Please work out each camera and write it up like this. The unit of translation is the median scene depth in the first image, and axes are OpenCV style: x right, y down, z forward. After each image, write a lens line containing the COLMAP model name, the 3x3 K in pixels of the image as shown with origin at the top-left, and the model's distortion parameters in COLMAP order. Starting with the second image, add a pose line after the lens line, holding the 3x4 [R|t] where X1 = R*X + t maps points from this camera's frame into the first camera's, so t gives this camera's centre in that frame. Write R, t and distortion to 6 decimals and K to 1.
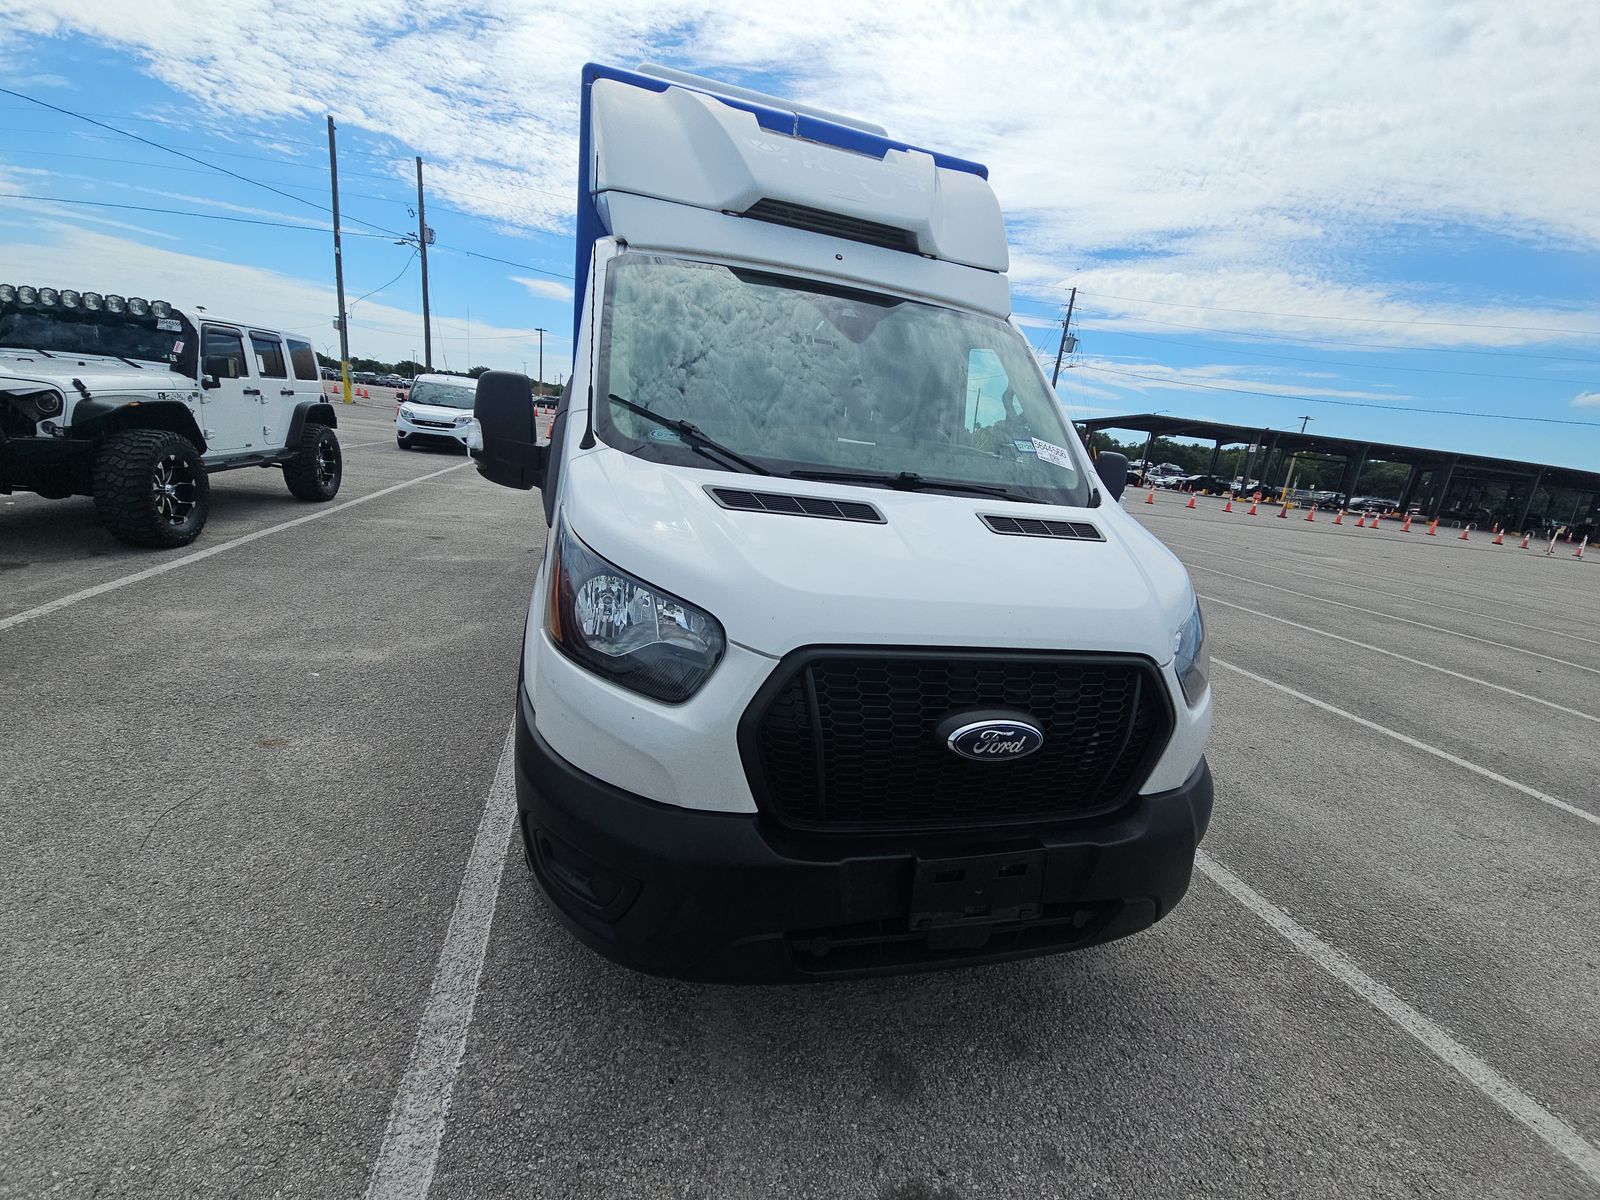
lens RADIAL K [[647.2, 0, 800.0], [0, 647.2, 600.0], [0, 0, 1]] dist [0.016246, -0.012698]
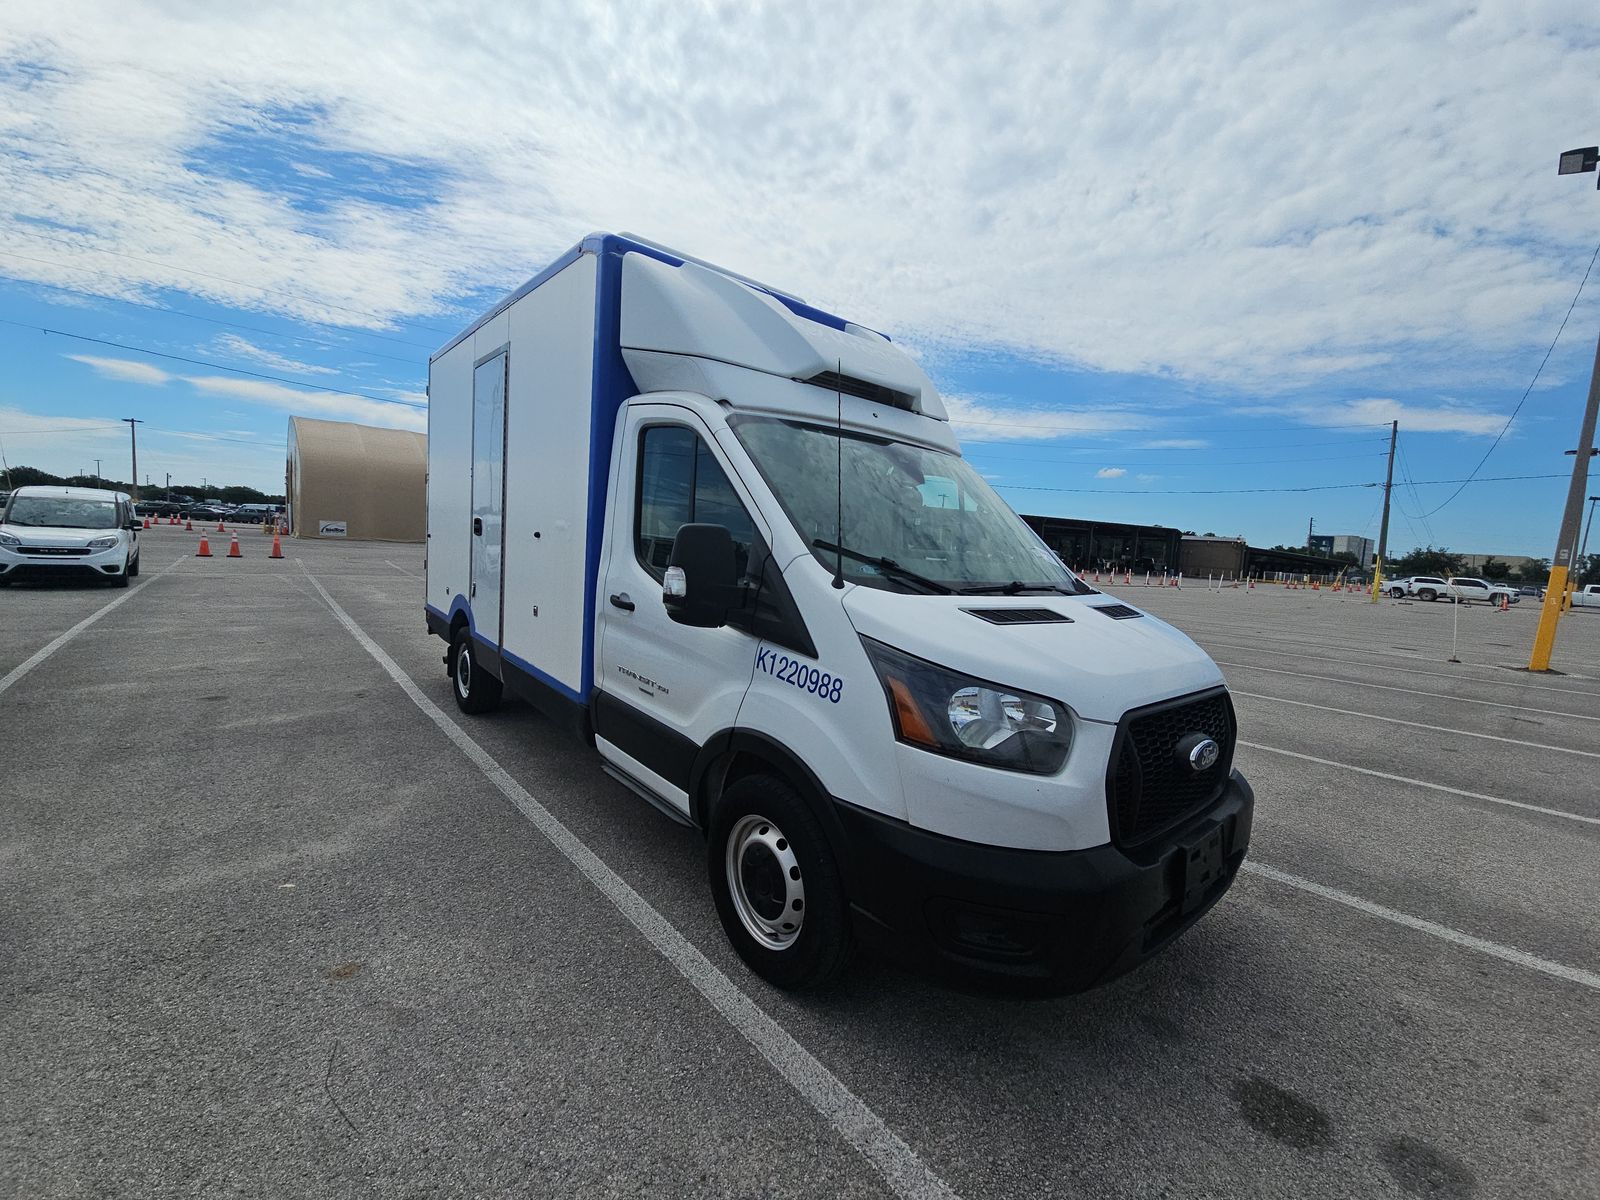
lens RADIAL K [[647.2, 0, 800.0], [0, 647.2, 600.0], [0, 0, 1]] dist [0.016246, -0.012698]
pose [[0.907077, -0.101545, 0.408535, -0.456209], [0.153964, 0.983259, -0.097451, -0.054586], [-0.391800, 0.151295, 0.907525, -0.024135]]
